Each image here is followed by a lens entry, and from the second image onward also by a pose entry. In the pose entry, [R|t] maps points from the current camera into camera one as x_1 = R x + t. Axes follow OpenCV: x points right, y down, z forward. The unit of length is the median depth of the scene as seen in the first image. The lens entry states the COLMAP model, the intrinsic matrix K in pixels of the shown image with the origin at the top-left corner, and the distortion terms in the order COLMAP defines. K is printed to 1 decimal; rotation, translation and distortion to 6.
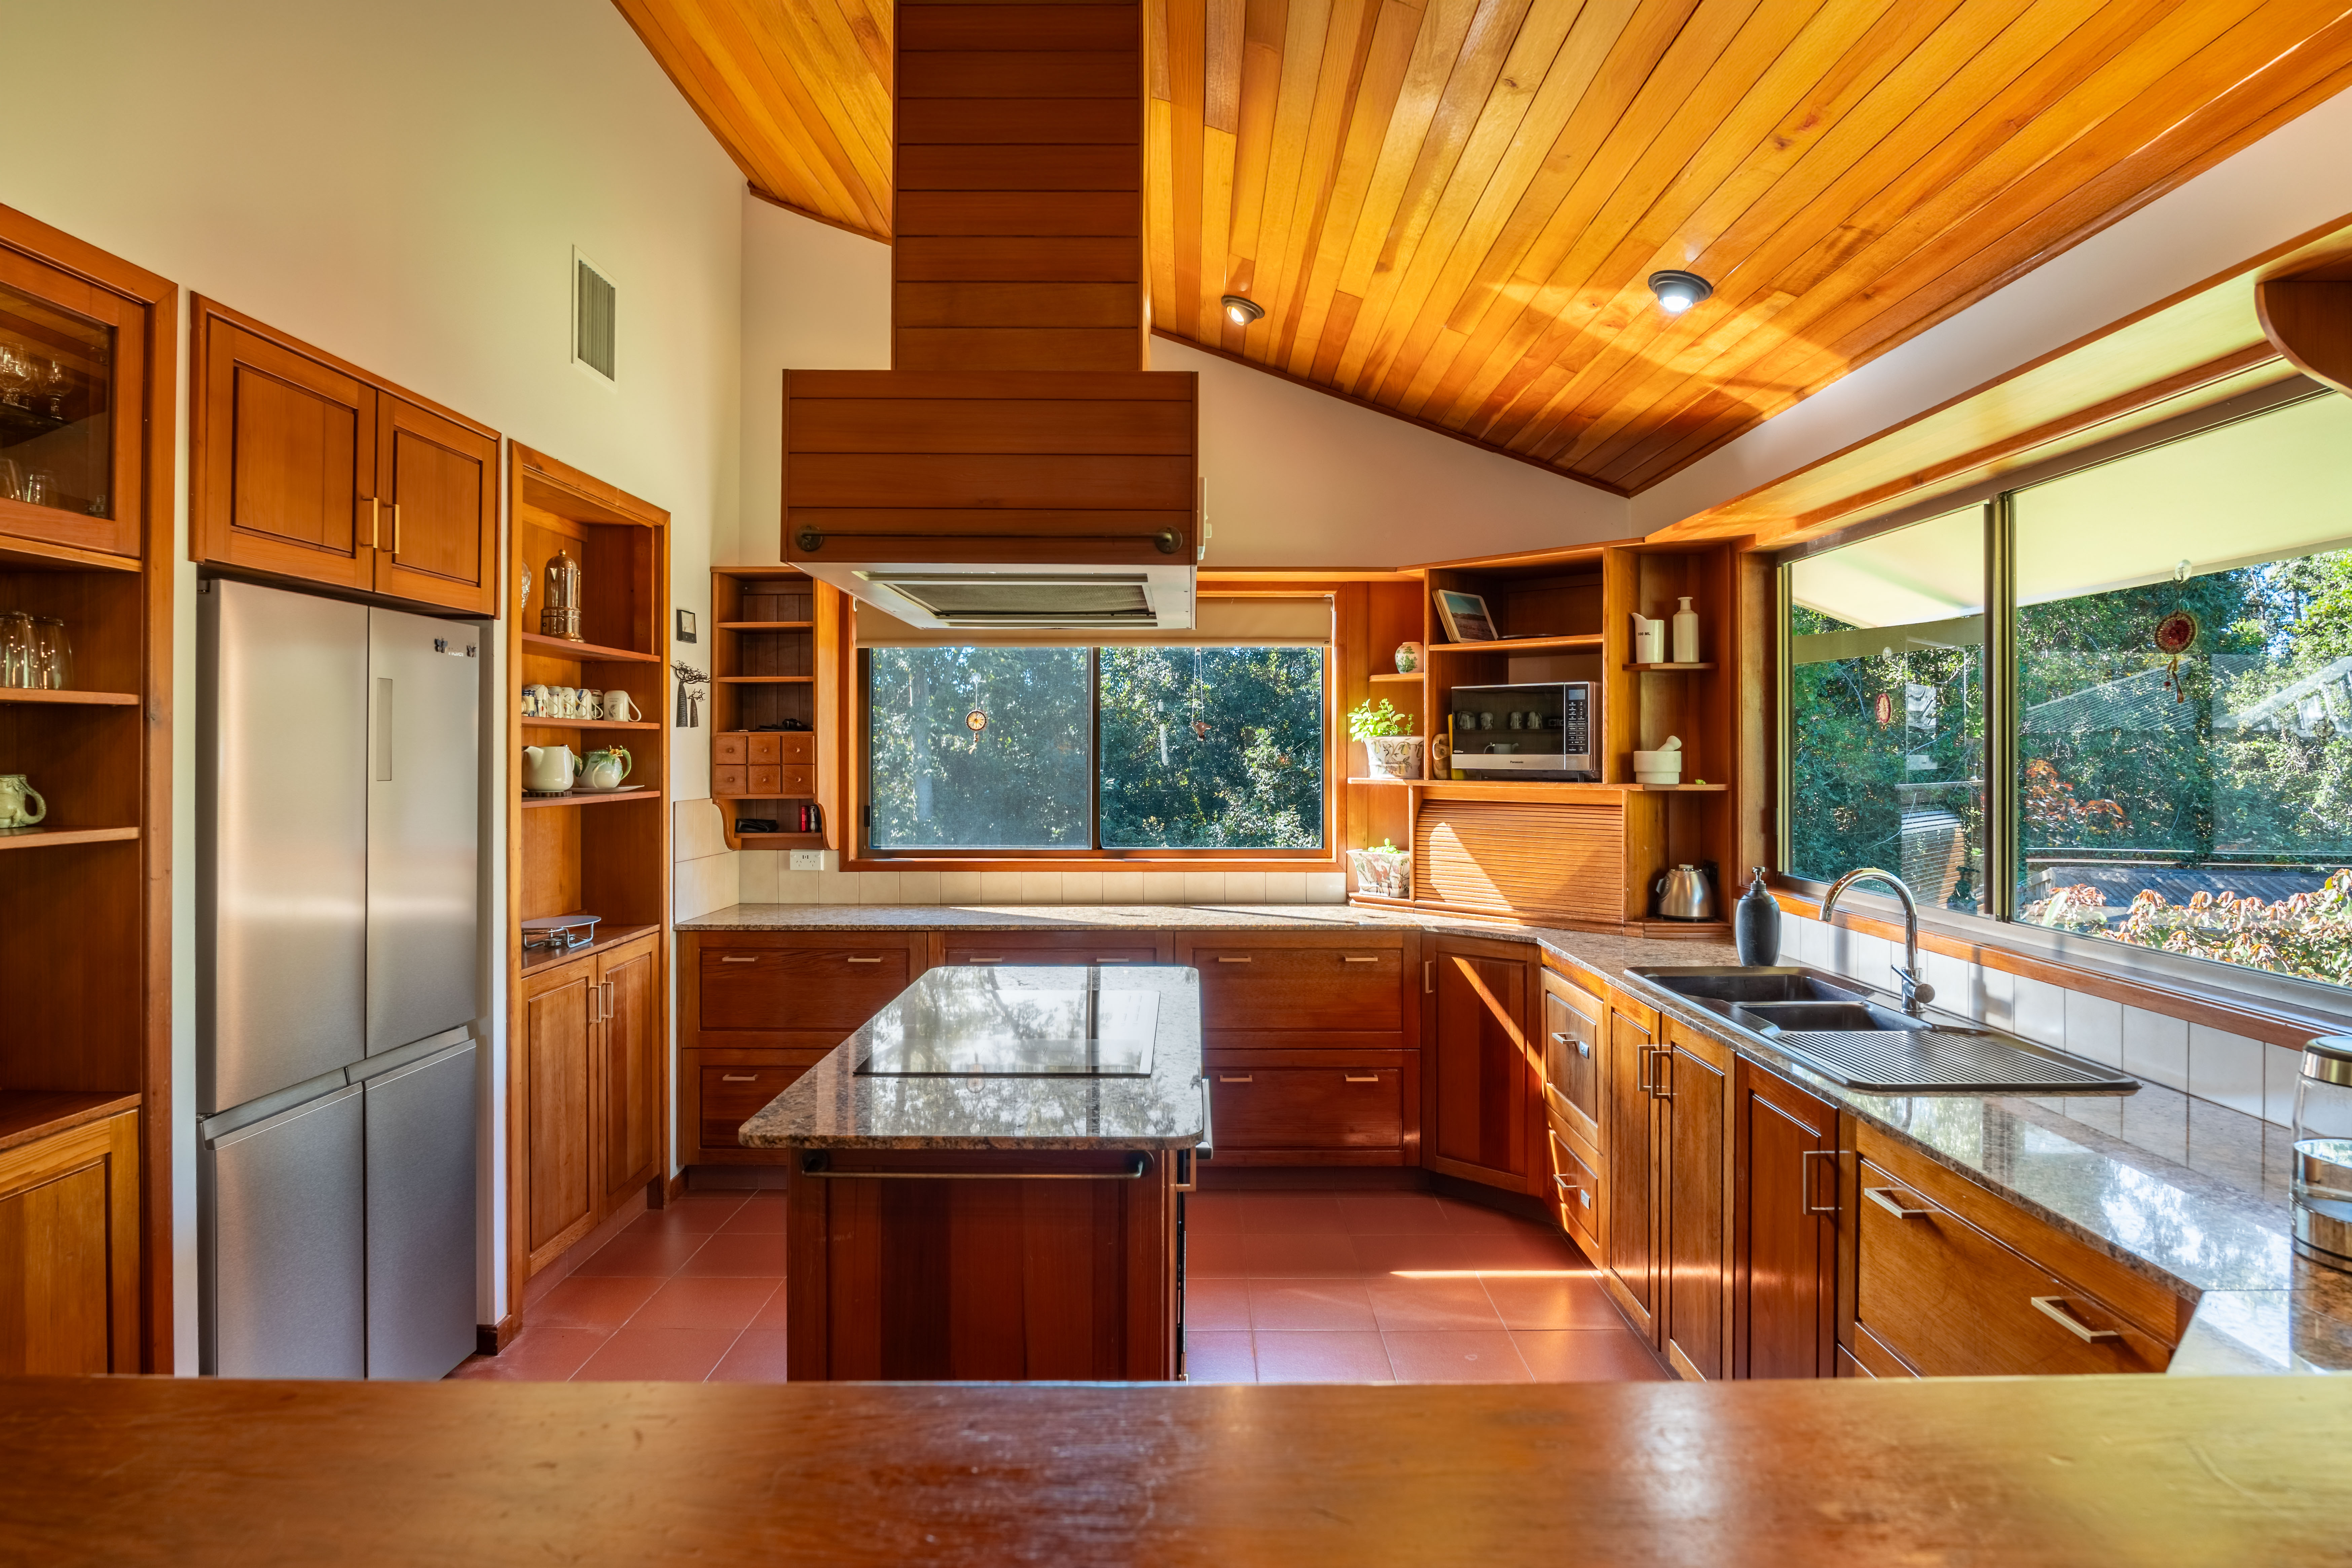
lens RADIAL K [[1288.1, 0, 1204.5], [0, 1288.1, 743.9], [0, 0, 1]] dist [-0.016963, -0.000231]
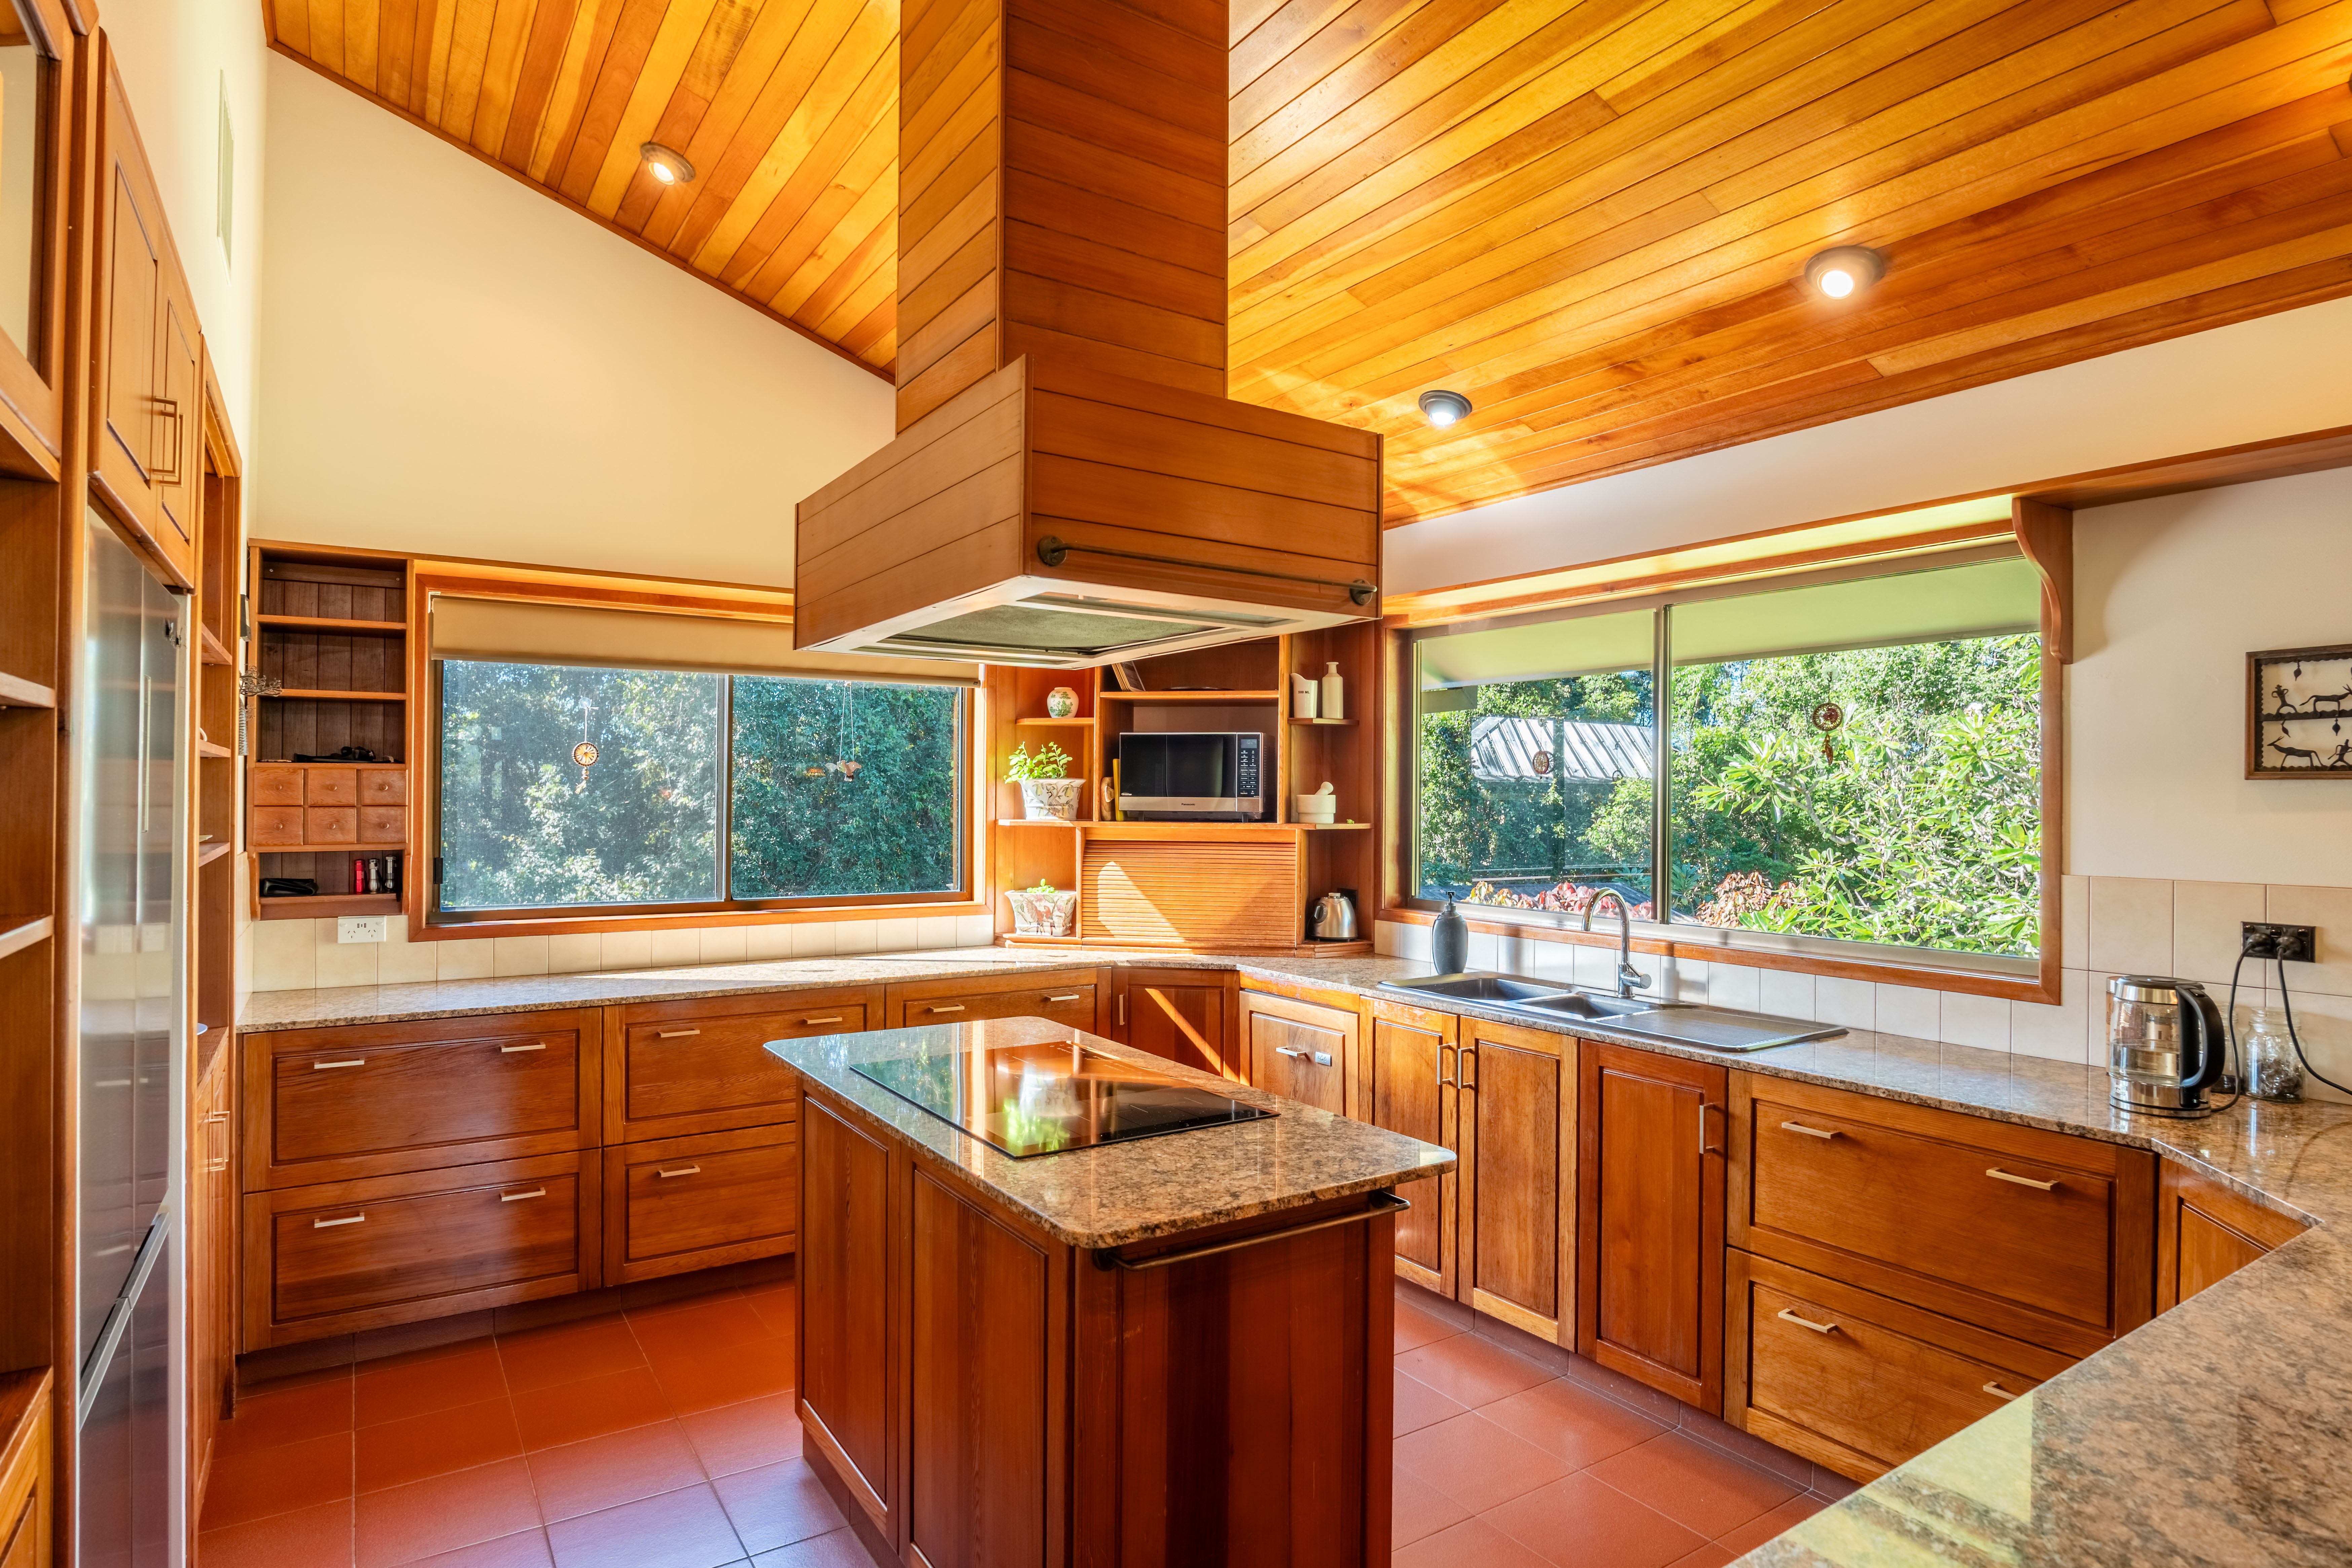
lens RADIAL K [[1265.0, 0, 1176.0], [0, 1265.0, 784.0], [0, 0, 1]] dist [-0.022349, -0.000405]
pose [[0.838937, 0.009523, 0.544145, -0.355121], [-0.009409, 0.999951, -0.002992, 0.000281], [-0.544147, -0.002610, 0.838986, 0.115057]]
